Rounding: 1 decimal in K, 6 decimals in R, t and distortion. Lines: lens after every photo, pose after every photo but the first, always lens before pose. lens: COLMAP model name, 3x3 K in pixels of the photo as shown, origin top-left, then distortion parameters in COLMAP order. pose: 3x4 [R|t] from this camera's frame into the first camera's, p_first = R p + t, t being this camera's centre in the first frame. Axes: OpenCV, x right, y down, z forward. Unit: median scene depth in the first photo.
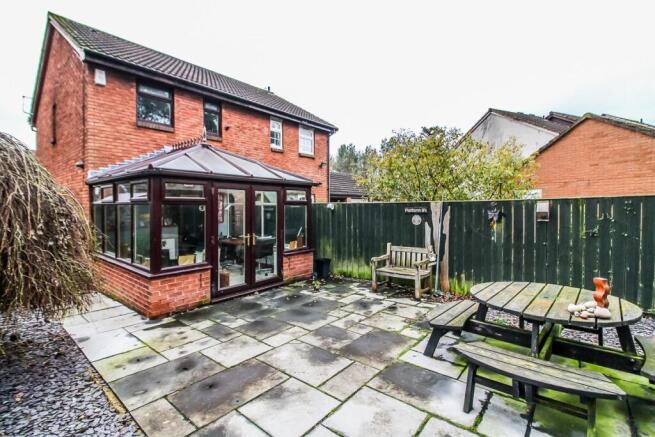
lens RADIAL K [[301.4, 0, 330.0], [0, 301.4, 209.9], [0, 0, 1]] dist [-0.012147, -0.000349]
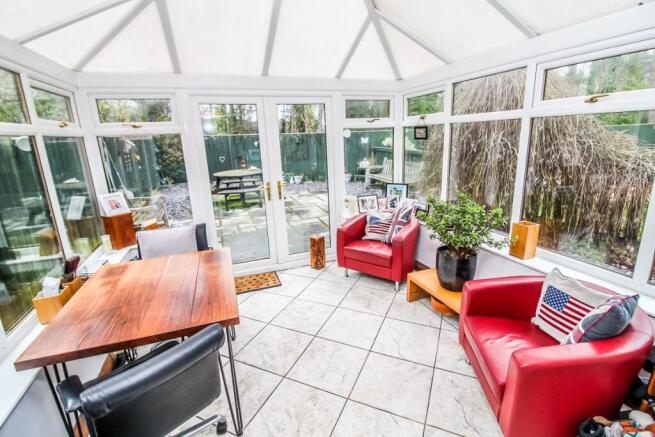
lens RADIAL K [[301.4, 0, 330.0], [0, 301.4, 209.9], [0, 0, 1]] dist [-0.012147, -0.000349]
pose [[-0.869229, -0.086923, 0.486708, -0.865253], [0.041986, 0.967890, 0.247843, -0.009209], [-0.492623, 0.235868, -0.837669, 1.923003]]
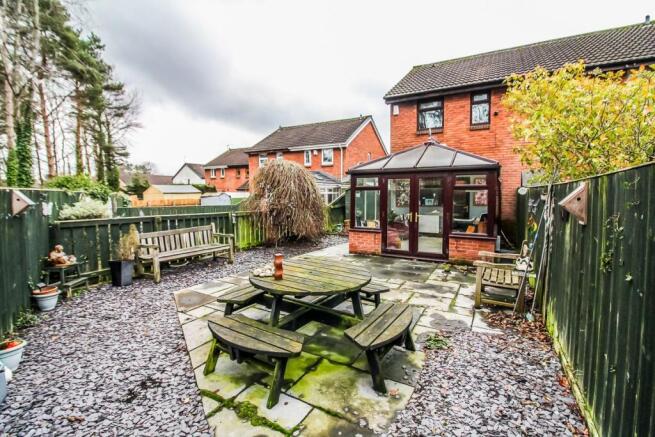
lens RADIAL K [[301.4, 0, 330.0], [0, 301.4, 209.9], [0, 0, 1]] dist [-0.012147, -0.000349]
pose [[0.170110, 0.060255, -0.983581, 1.207404], [-0.007778, 0.998180, 0.059804, -0.006681], [0.985394, -0.002523, 0.170269, 0.576731]]
